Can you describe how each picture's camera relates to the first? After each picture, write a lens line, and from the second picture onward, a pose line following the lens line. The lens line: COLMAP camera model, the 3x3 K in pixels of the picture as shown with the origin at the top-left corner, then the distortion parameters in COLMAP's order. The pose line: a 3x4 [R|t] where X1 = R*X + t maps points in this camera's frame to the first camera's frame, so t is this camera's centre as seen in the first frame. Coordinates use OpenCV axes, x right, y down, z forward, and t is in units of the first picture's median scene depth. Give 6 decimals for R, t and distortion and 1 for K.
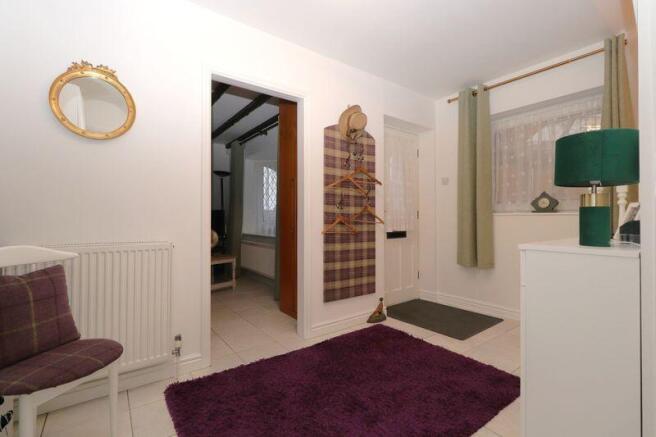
lens RADIAL K [[307.6, 0, 328.5], [0, 307.6, 214.4], [0, 0, 1]] dist [-0.000057, -0.000025]
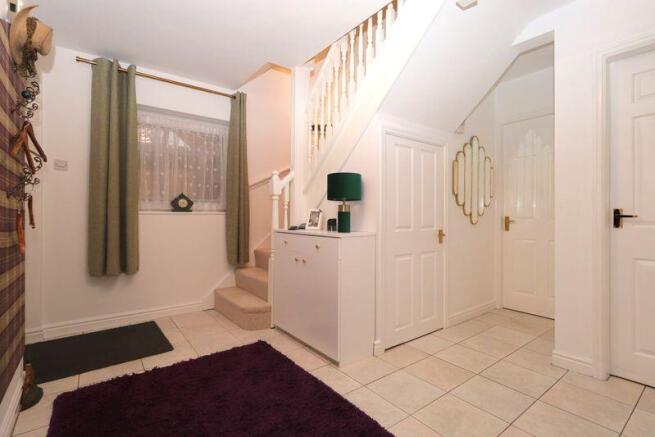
lens RADIAL K [[307.1, 0, 328.4], [0, 307.1, 218.2], [0, 0, 1]] dist [-0.000057, -0.000025]
pose [[-0.028234, -0.012350, 0.999525, -0.433488], [-0.014440, 0.999824, 0.011946, -0.003464], [-0.999497, -0.014096, -0.028407, 0.489903]]
